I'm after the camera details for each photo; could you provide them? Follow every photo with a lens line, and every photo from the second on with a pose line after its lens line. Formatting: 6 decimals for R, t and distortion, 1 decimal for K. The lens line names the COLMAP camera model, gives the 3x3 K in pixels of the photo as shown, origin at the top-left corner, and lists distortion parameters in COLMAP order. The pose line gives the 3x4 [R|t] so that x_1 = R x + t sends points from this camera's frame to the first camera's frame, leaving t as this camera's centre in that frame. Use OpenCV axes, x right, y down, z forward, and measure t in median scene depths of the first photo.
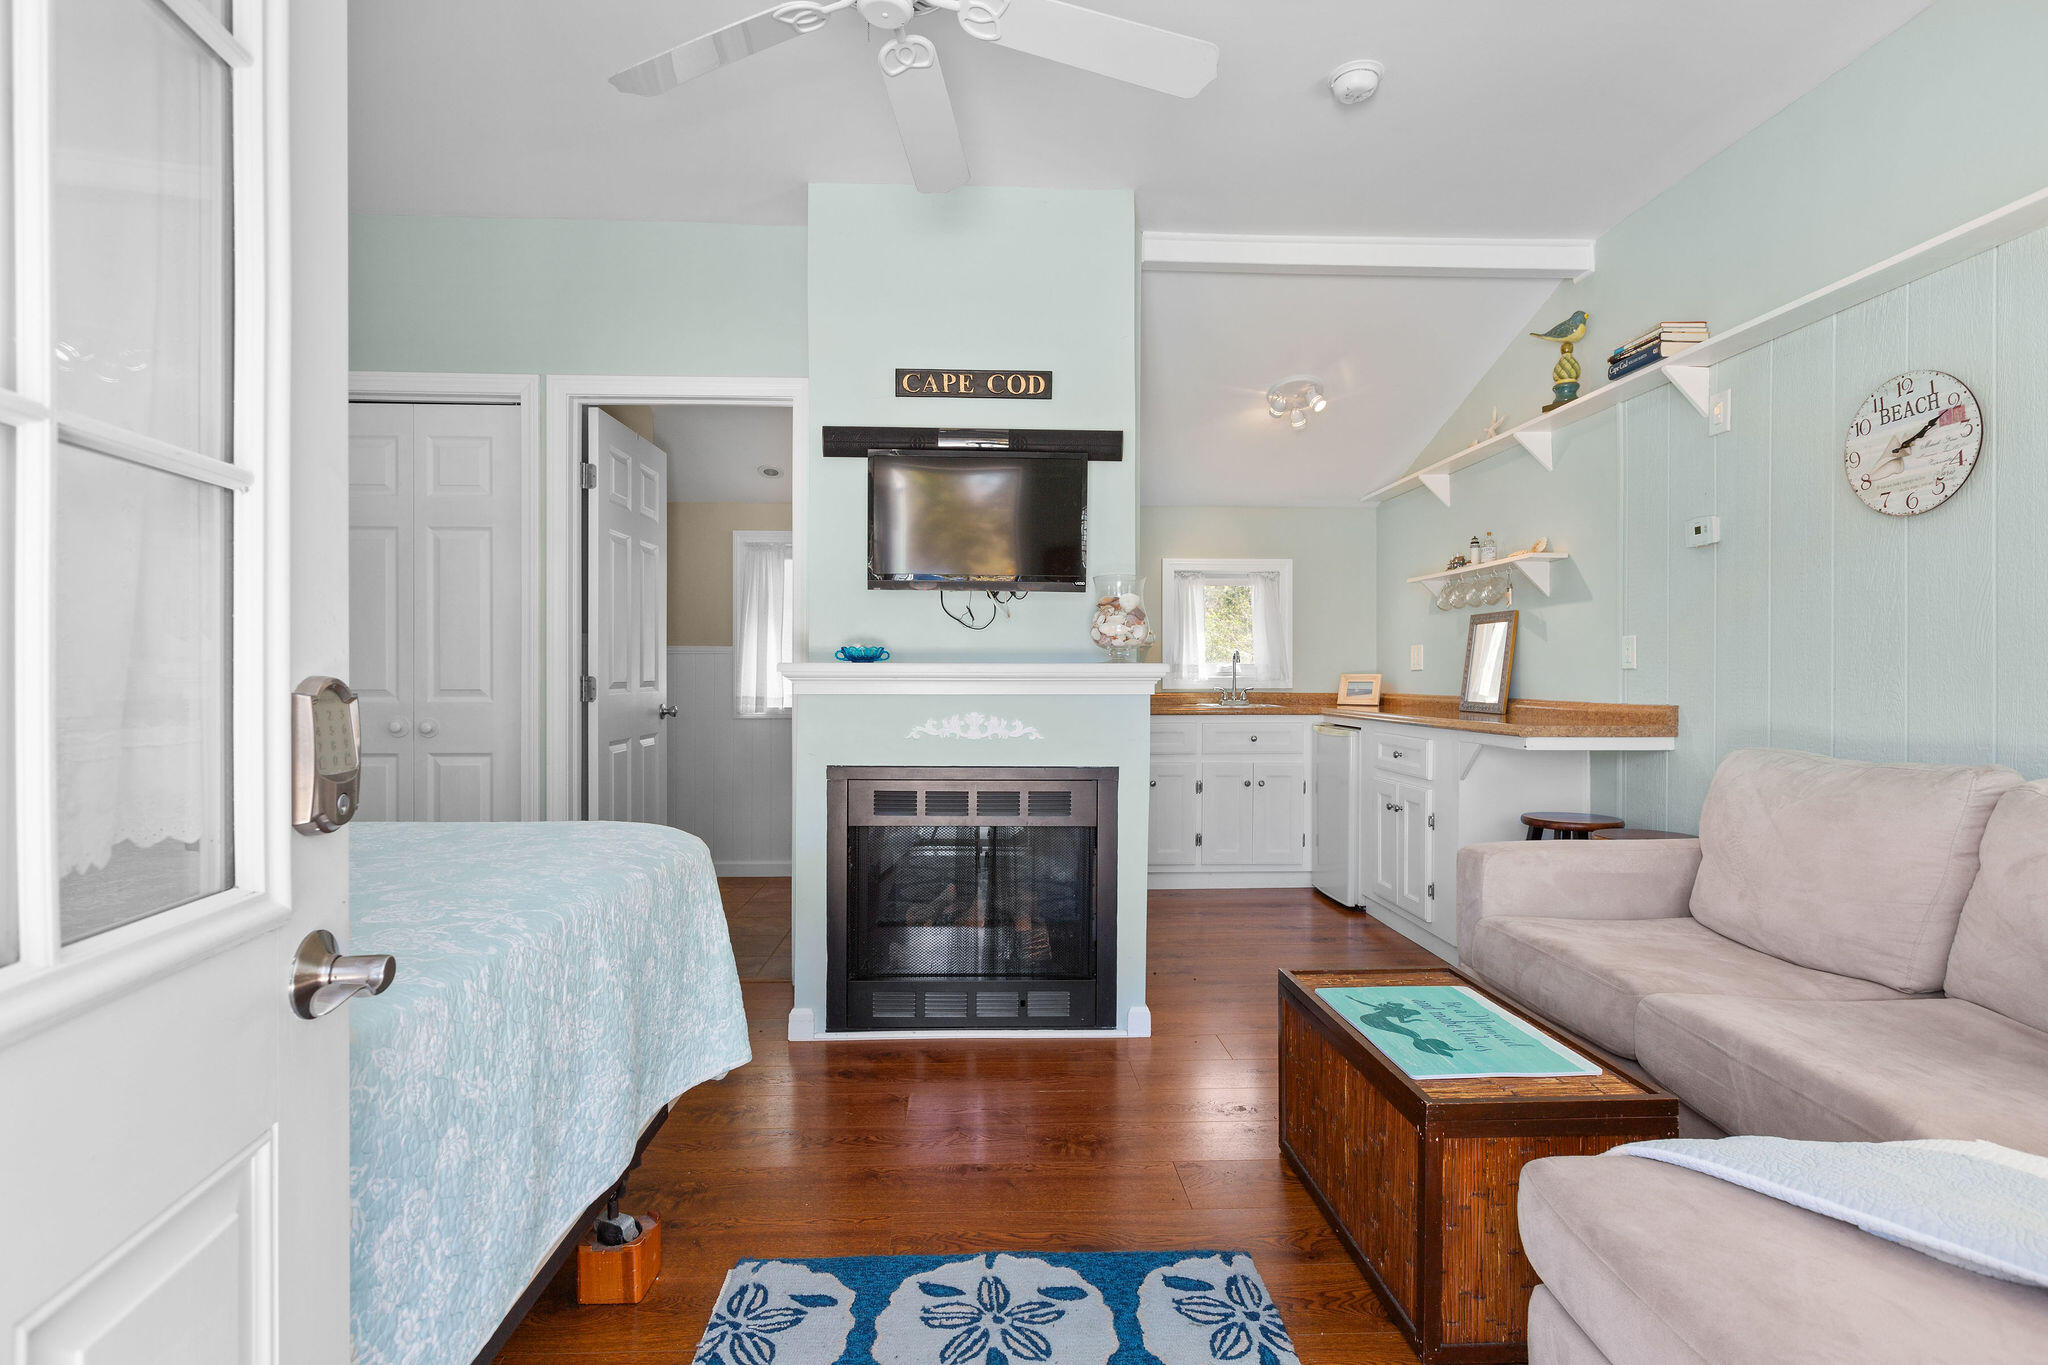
lens RADIAL K [[984.9, 0, 1023.9], [0, 984.9, 678.0], [0, 0, 1]] dist [-0.003295, -0.000237]
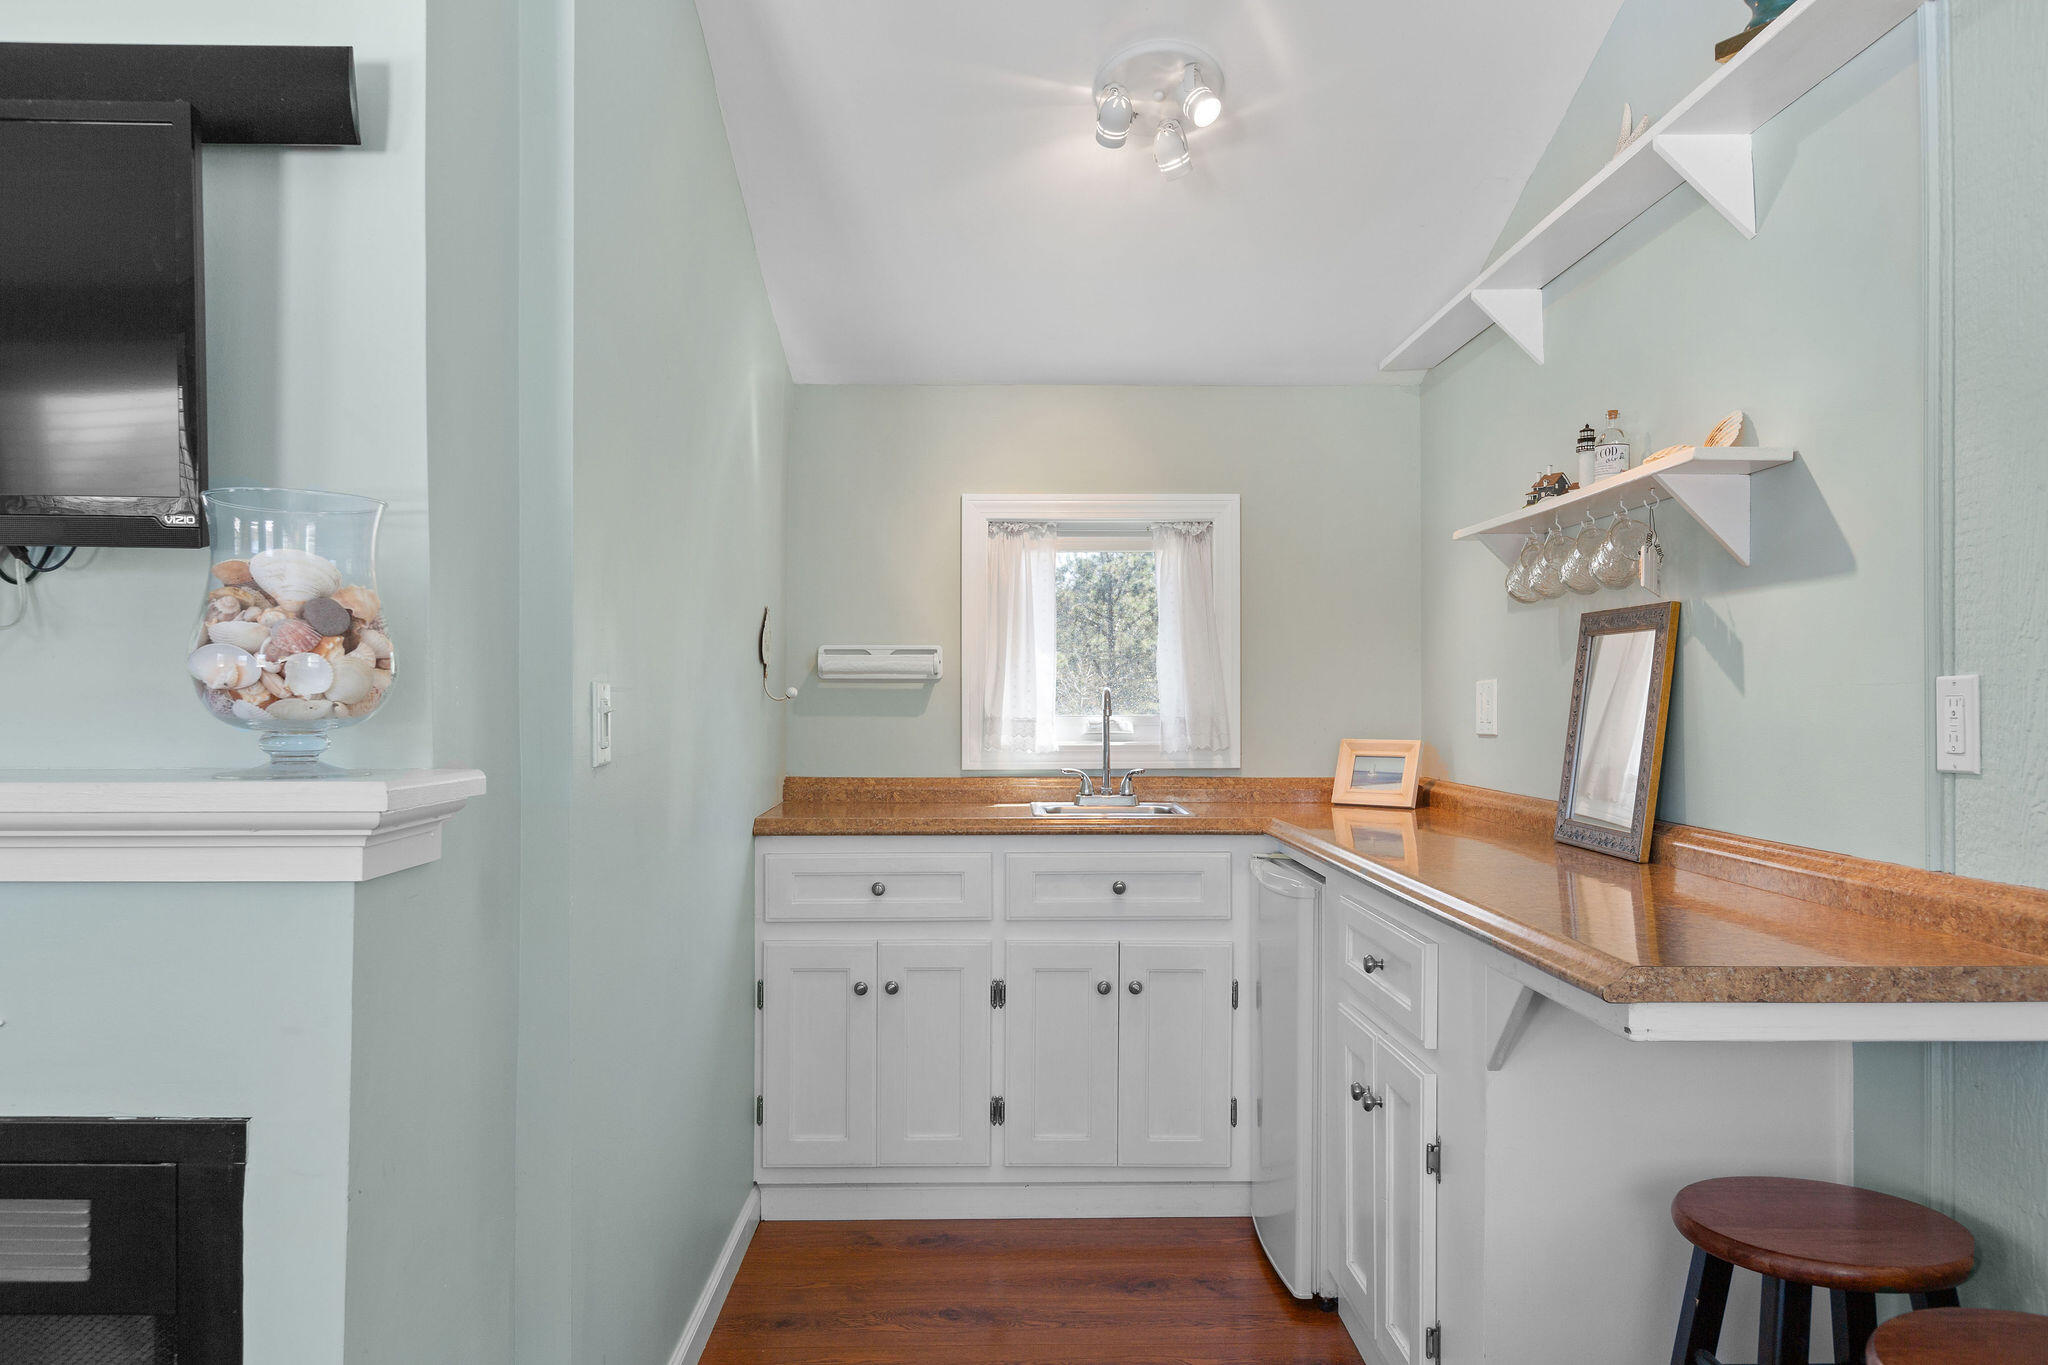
lens RADIAL K [[1453.6, 0, 1019.7], [0, 1453.6, 685.1], [0, 0, 1]] dist [-0.000071, 0.003422]
pose [[0.999521, -0.000556, -0.030946, 0.231554], [0.000206, 0.999936, -0.011282, -0.025923], [0.030950, 0.011270, 0.999457, 0.369191]]
